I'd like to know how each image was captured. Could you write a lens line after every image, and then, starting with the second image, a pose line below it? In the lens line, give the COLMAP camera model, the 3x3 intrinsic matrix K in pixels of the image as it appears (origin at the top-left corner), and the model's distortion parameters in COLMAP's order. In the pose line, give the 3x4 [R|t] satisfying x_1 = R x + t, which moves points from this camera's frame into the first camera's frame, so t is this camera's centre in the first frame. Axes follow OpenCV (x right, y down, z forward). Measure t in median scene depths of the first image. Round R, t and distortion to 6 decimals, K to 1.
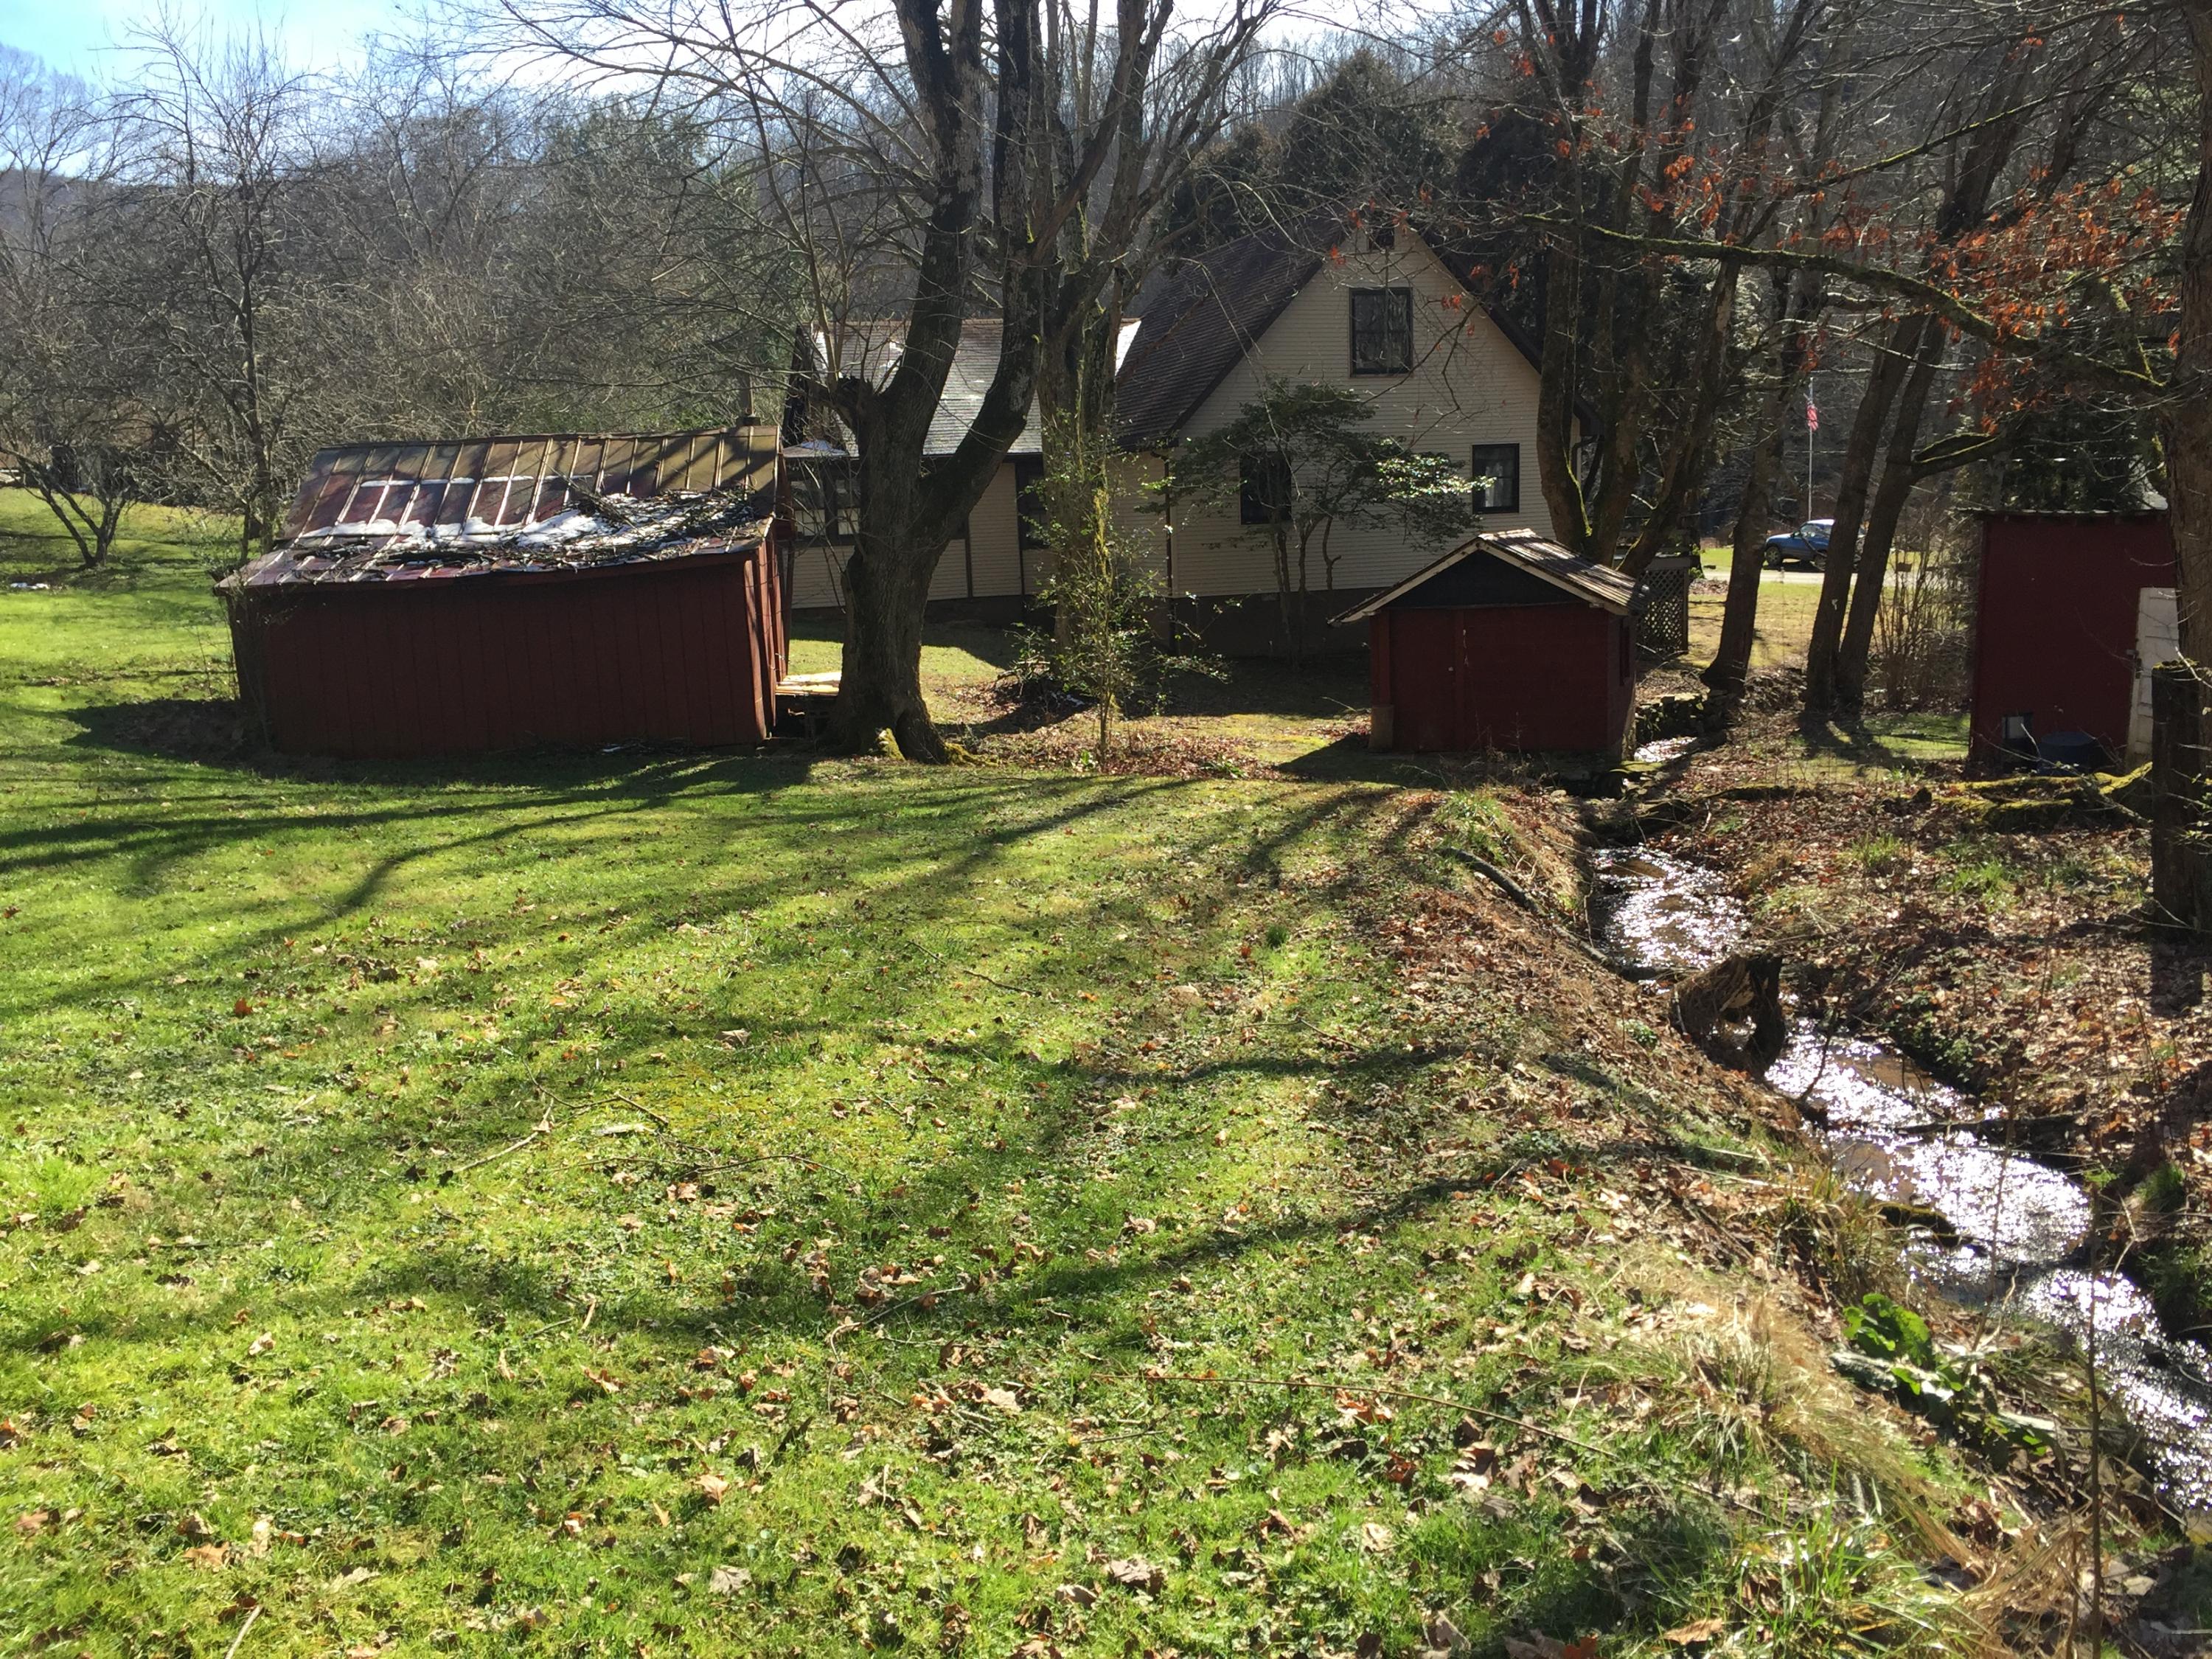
lens RADIAL K [[1883.2, 0, 1106.0], [0, 1883.2, 829.5], [0, 0, 1]] dist [0.073366, -0.093528]
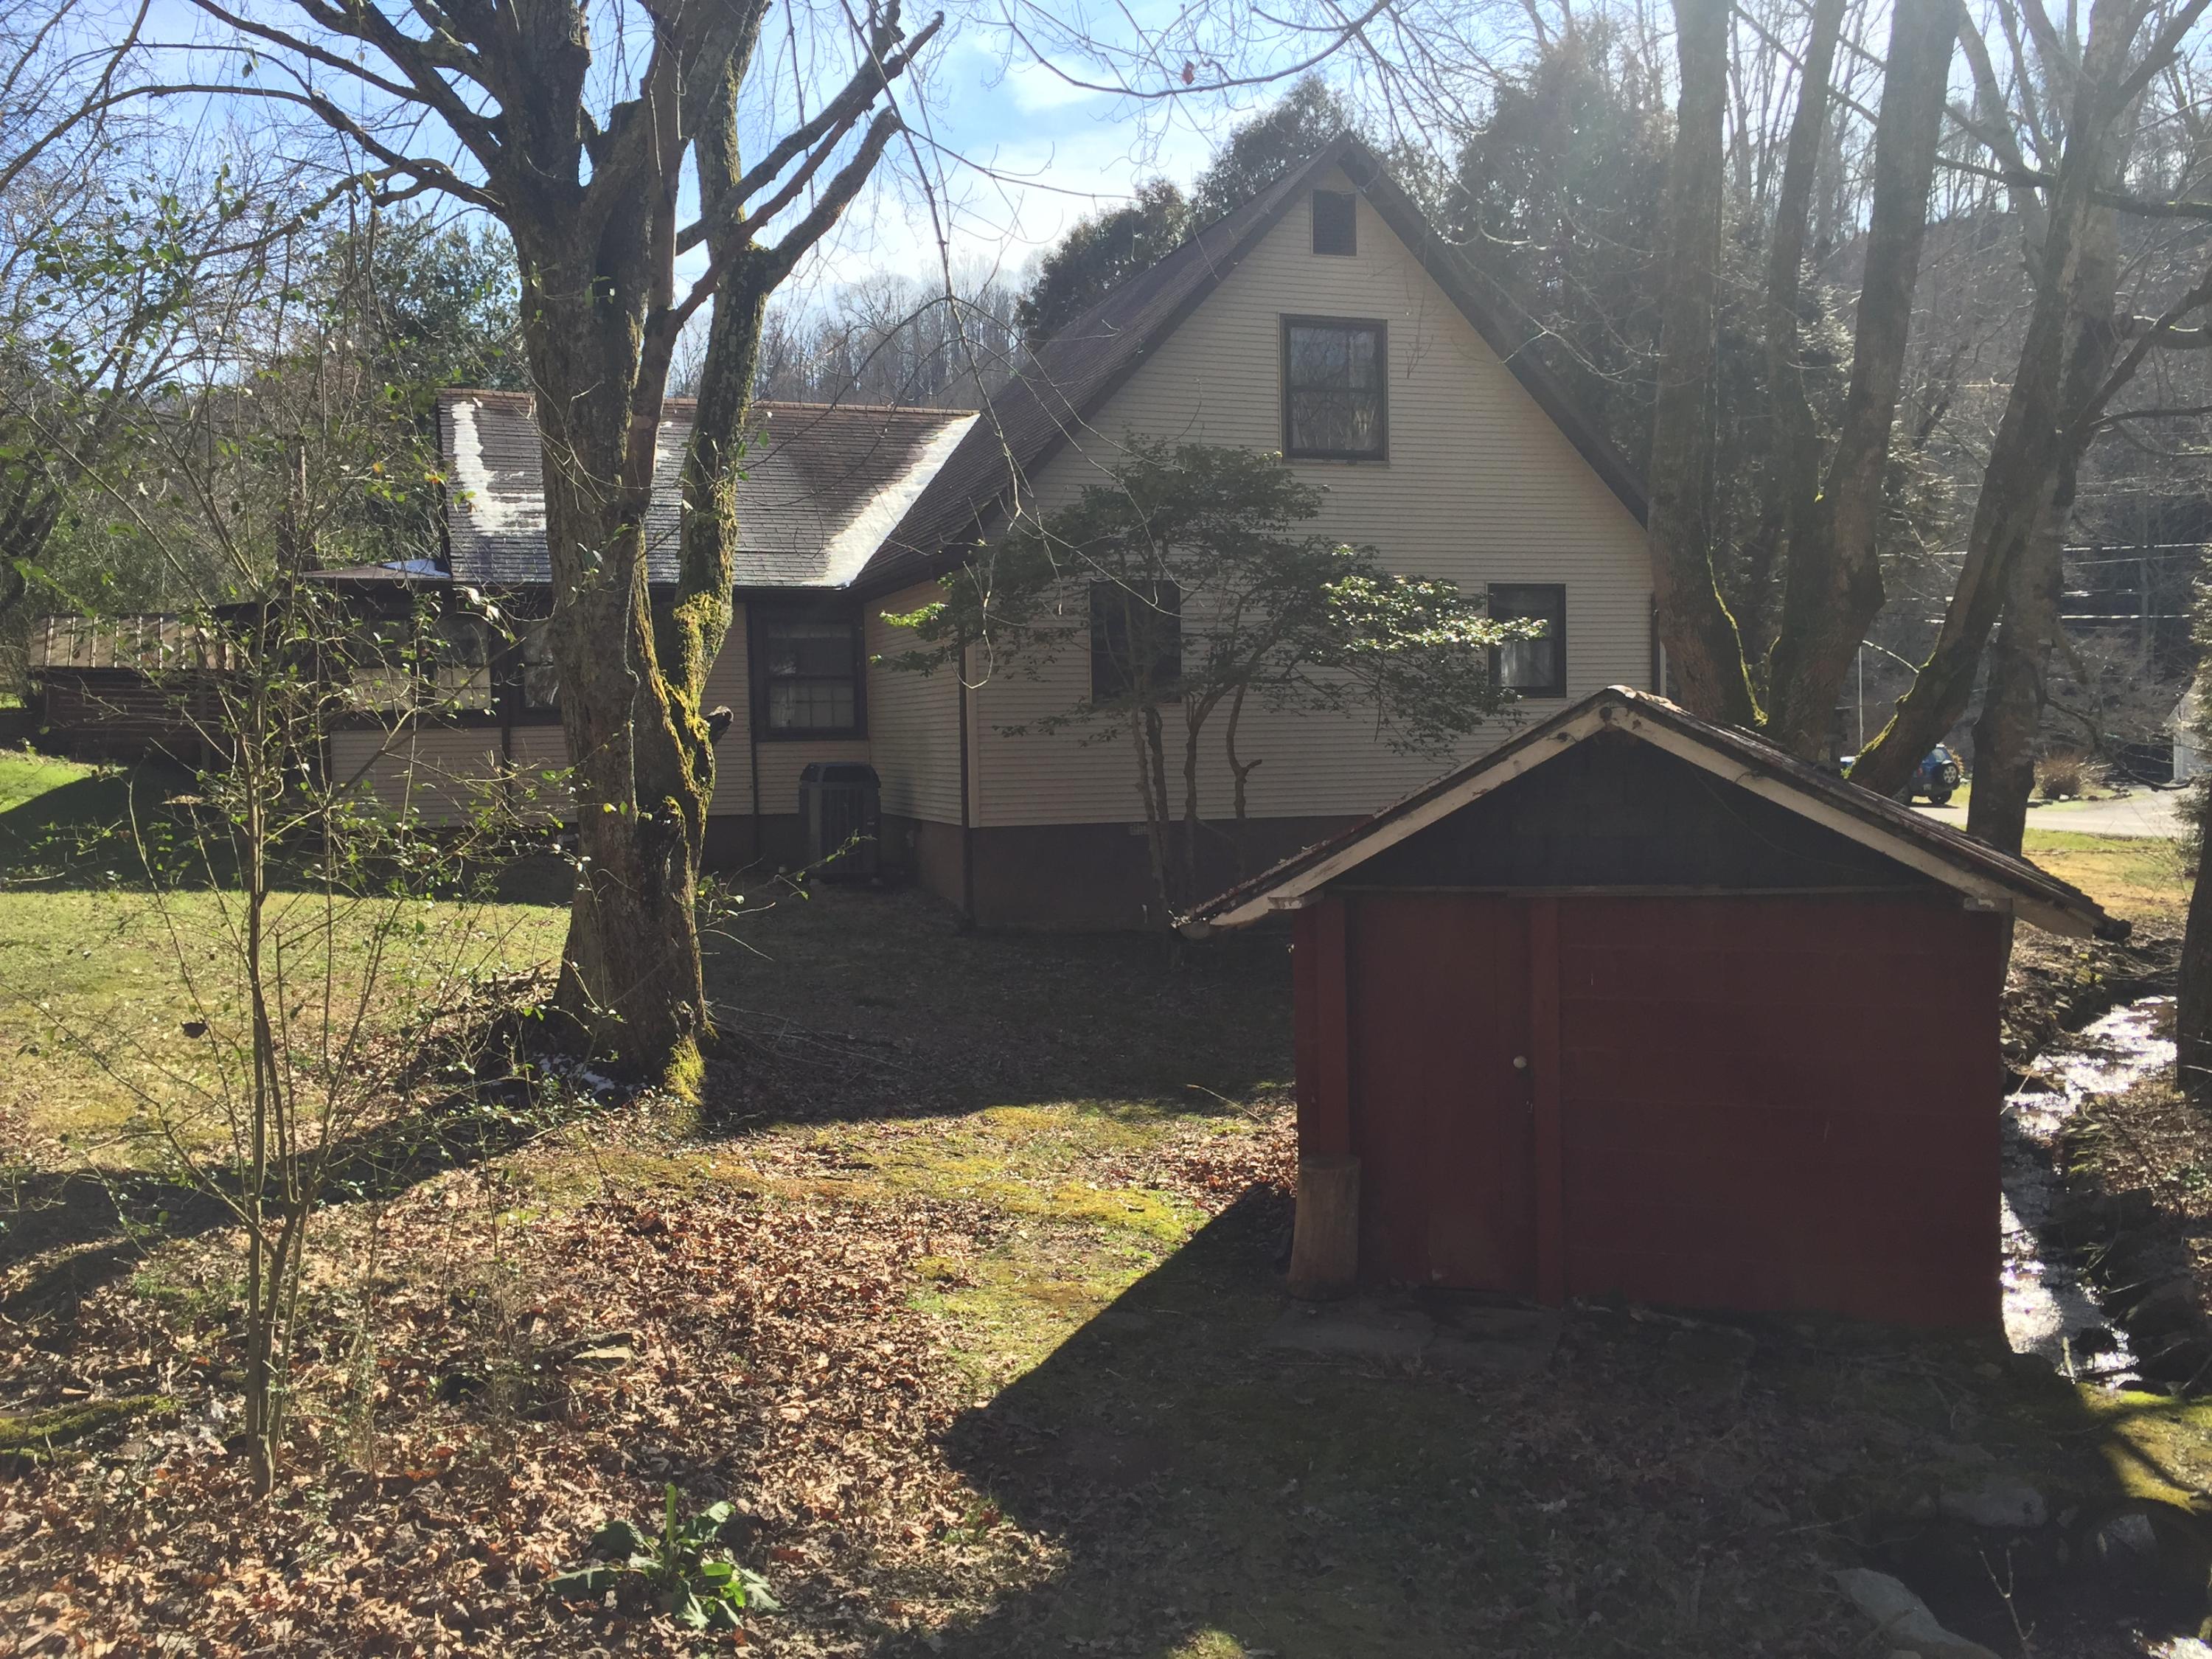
lens RADIAL K [[1883.2, 0, 1106.0], [0, 1883.2, 829.5], [0, 0, 1]] dist [0.073366, -0.093528]
pose [[0.999700, 0.016630, 0.017962, 0.072474], [-0.014505, 0.993539, -0.112564, -0.064410], [-0.019718, 0.112270, 0.993482, 0.475333]]
